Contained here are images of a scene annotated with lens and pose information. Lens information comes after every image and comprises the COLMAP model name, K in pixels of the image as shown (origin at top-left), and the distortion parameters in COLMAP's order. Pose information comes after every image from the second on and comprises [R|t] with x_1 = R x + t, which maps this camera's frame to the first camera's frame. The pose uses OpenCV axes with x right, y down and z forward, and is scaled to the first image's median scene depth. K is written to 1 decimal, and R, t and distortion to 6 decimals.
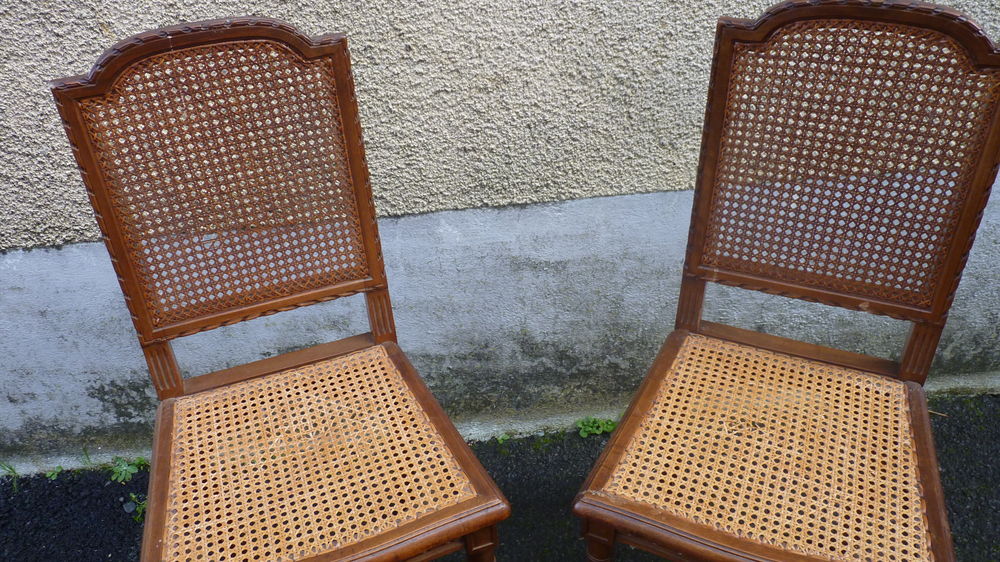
lens RADIAL K [[807.8, 0, 505.5], [0, 807.8, 280.1], [0, 0, 1]] dist [-0.036425, 0.025379]
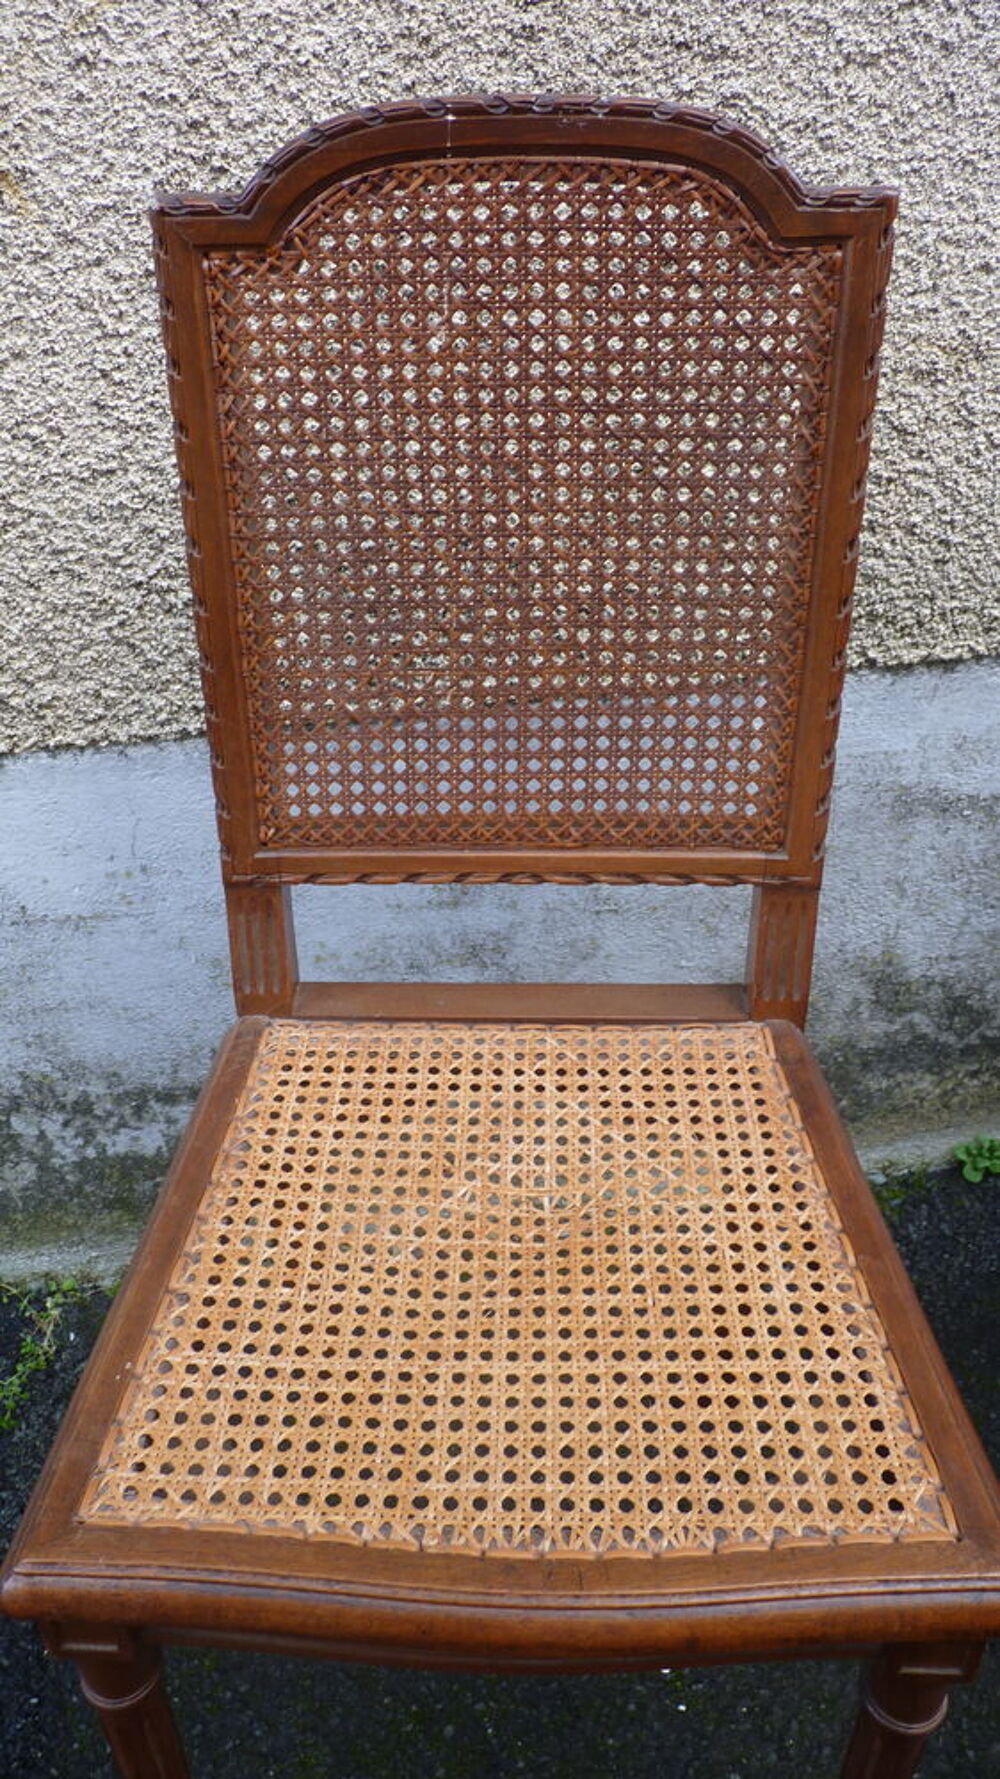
lens RADIAL K [[1437.1, 0, 506.5], [0, 1437.1, 883.2], [0, 0, 1]] dist [-0.036425, 0.025379]
pose [[0.926350, 0.240224, -0.290117, -0.092949], [-0.238966, 0.970191, 0.040318, 0.016145], [0.291154, 0.031980, 0.956141, 0.315791]]
